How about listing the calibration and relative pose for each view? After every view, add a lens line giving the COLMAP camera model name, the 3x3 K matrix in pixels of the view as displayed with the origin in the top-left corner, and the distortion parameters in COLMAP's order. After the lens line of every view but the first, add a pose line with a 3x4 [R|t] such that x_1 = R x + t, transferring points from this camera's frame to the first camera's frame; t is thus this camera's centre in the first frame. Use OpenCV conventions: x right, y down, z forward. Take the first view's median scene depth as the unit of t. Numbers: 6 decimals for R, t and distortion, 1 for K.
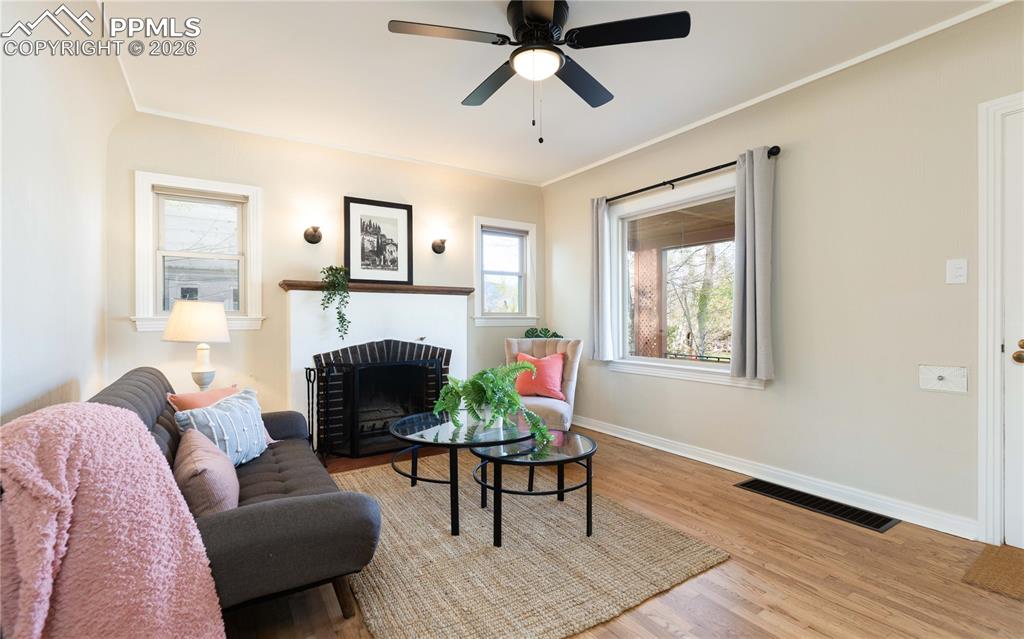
lens RADIAL K [[472.7, 0, 512.0], [0, 472.7, 319.5], [0, 0, 1]] dist [0.002021, 0.000480]
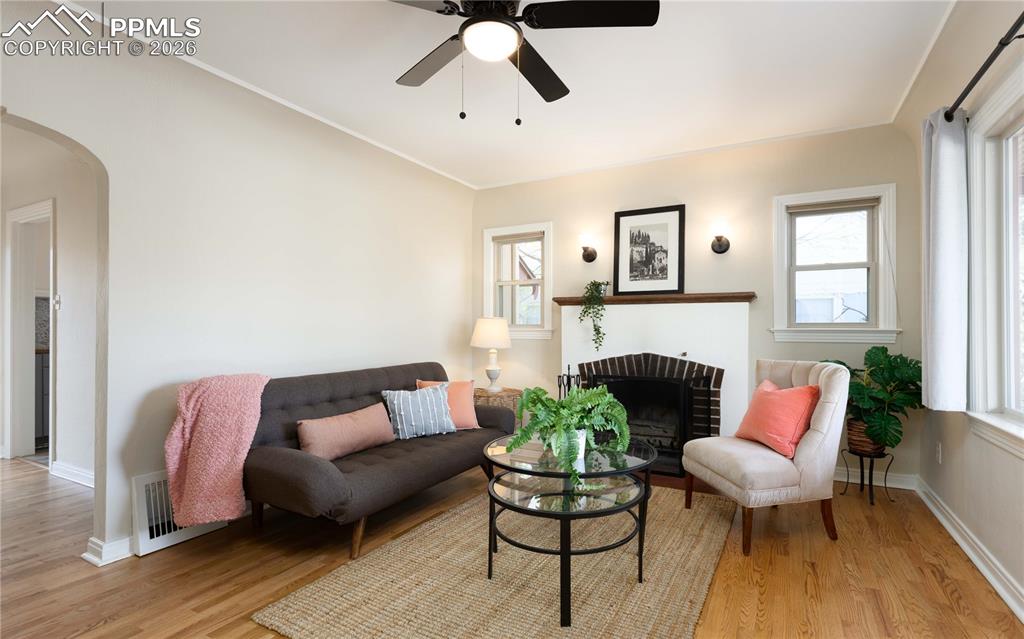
lens RADIAL K [[470.6, 0, 542.5], [0, 470.6, 327.5], [0, 0, 1]] dist [-0.002428, -0.000214]
pose [[0.500272, 0.000289, -0.865868, 0.454722], [-0.004210, 0.999989, -0.002098, -0.006071], [0.865858, 0.004695, 0.500267, 0.347146]]
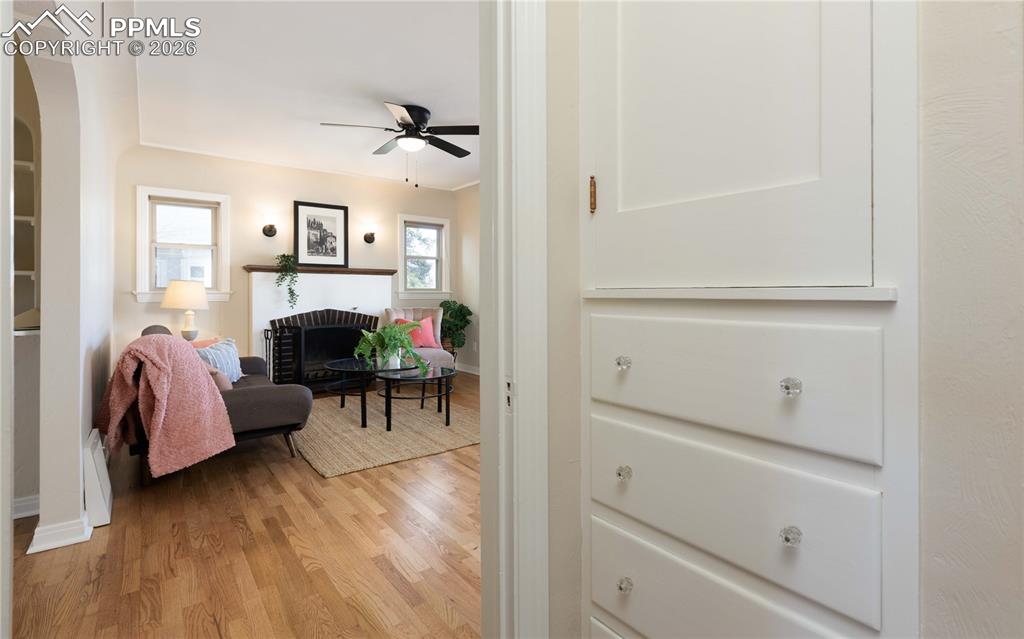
lens RADIAL K [[484.8, 0, 519.3], [0, 484.8, 292.9], [0, 0, 1]] dist [-0.002133, -0.000304]
pose [[0.995786, 0.002194, 0.091679, 0.148816], [-0.001992, 0.999995, -0.002287, -0.000599], [-0.091684, 0.002094, 0.995786, -0.406751]]
